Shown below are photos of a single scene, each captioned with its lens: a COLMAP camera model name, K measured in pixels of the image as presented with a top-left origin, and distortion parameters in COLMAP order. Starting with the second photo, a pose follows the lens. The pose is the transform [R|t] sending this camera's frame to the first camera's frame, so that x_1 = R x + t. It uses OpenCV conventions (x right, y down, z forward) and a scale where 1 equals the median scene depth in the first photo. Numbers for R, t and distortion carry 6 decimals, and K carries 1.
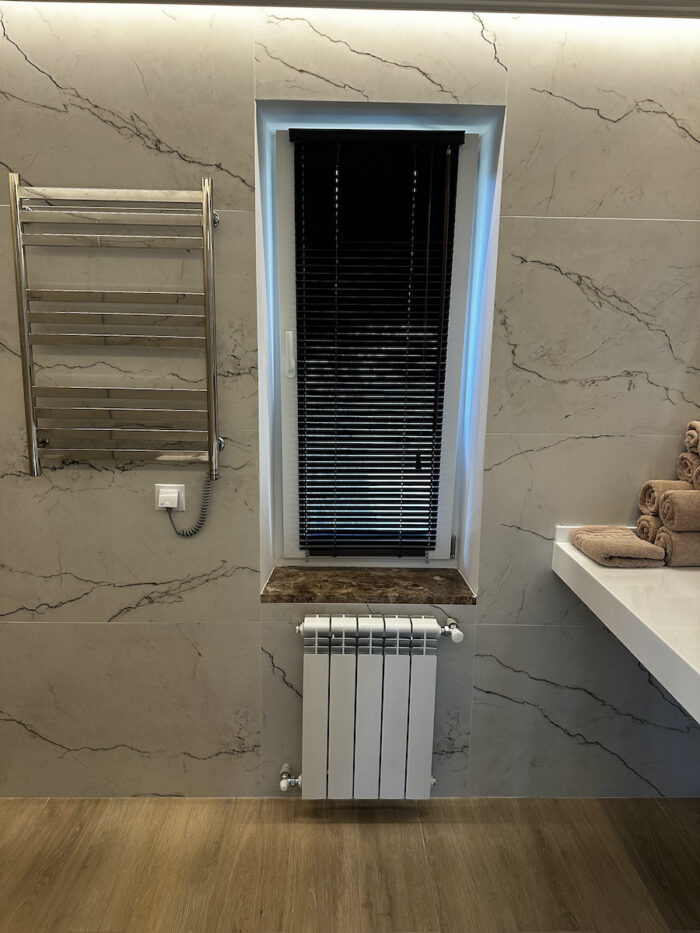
lens RADIAL K [[659.7, 0, 349.1], [0, 659.7, 465.4], [0, 0, 1]] dist [0.022156, -0.023354]
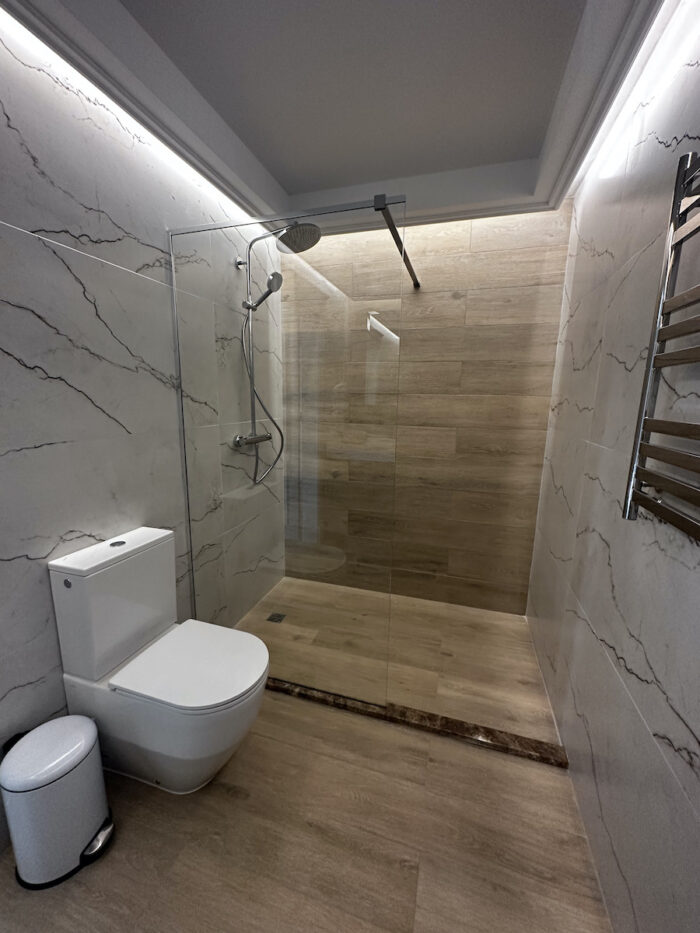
lens RADIAL K [[373.6, 0, 352.0], [0, 373.6, 465.1], [0, 0, 1]] dist [-0.000126, -0.000061]
pose [[-0.307717, 0.160294, -0.937879, 0.028498], [-0.202482, 0.952096, 0.229158, -0.026855], [0.929684, 0.260419, -0.260519, 0.223487]]
